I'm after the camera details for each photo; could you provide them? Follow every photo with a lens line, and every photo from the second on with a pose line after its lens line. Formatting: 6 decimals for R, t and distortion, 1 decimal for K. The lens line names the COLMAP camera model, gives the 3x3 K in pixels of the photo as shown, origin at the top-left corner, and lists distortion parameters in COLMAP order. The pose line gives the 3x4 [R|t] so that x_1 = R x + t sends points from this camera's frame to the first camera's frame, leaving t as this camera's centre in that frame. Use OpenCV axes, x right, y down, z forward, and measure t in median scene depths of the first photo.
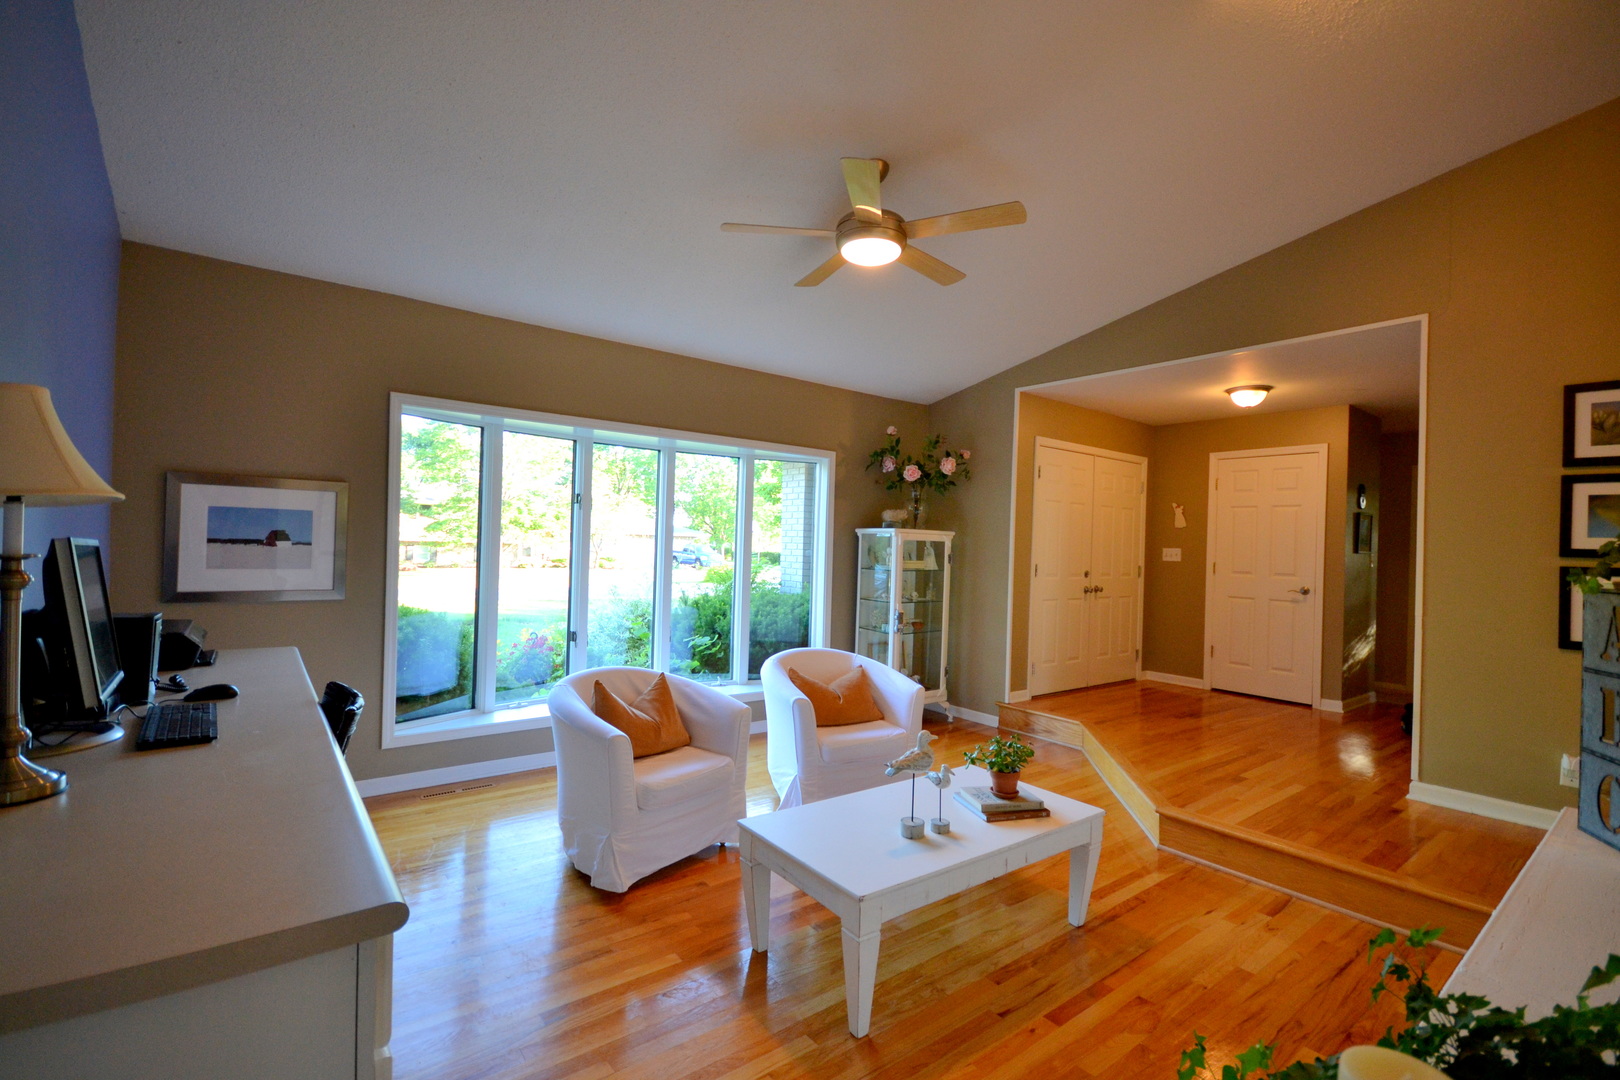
lens RADIAL K [[724.7, 0, 804.8], [0, 724.7, 485.6], [0, 0, 1]] dist [-0.002947, -0.006730]
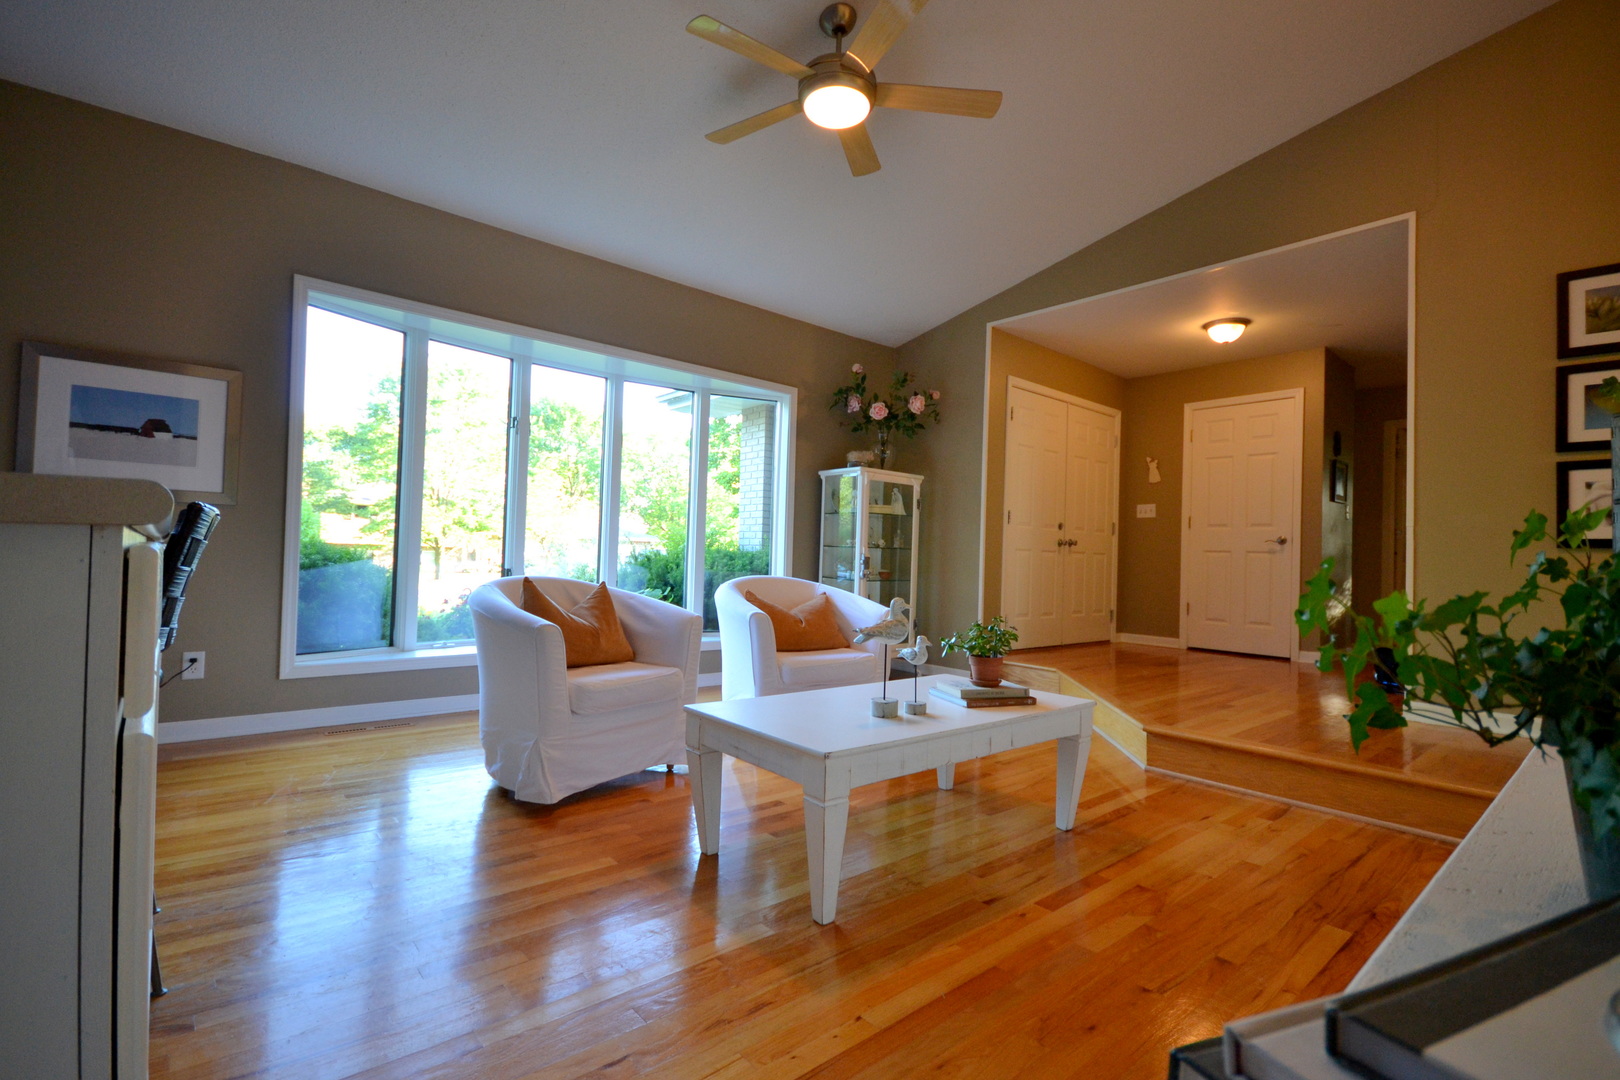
lens RADIAL K [[724.7, 0, 805.0], [0, 724.7, 534.3], [0, 0, 1]] dist [-0.002947, -0.006730]
pose [[0.998635, 0.001060, 0.052226, 0.004973], [-0.000622, 0.999964, -0.008403, 0.202003], [-0.052233, 0.008359, 0.998600, 0.092809]]
